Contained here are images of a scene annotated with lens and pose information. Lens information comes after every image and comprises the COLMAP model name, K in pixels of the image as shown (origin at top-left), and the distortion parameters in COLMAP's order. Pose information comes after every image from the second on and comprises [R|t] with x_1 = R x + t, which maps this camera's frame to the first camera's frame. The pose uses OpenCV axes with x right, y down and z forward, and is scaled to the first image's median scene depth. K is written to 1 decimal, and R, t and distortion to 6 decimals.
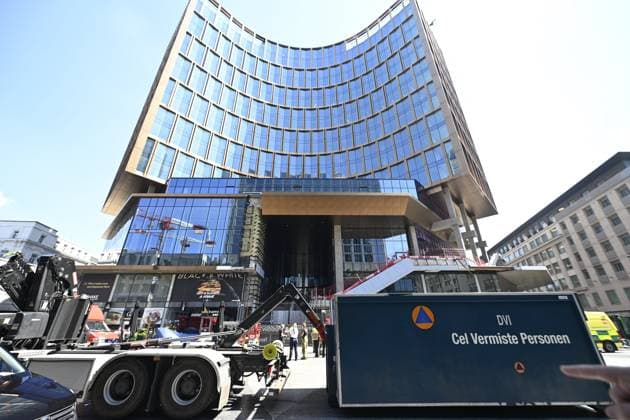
lens RADIAL K [[245.7, 0, 315.0], [0, 245.7, 210.0], [0, 0, 1]] dist [-0.000792, -0.000278]
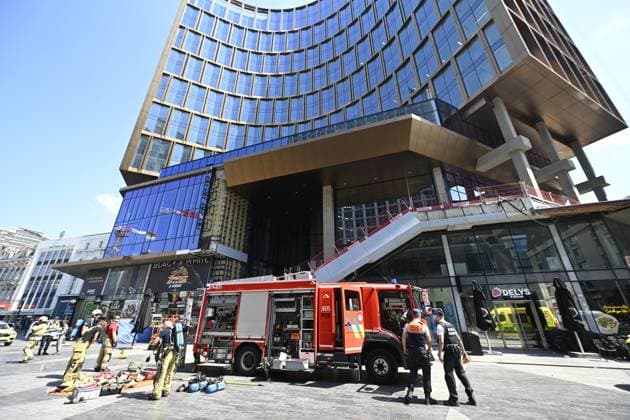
lens RADIAL K [[245.7, 0, 315.0], [0, 245.7, 210.0], [0, 0, 1]] dist [-0.000792, -0.000278]
pose [[0.934951, -0.142774, -0.324781, 0.285712], [0.152661, 0.988266, 0.005024, 0.122724], [0.320252, -0.054279, 0.945776, 0.268804]]
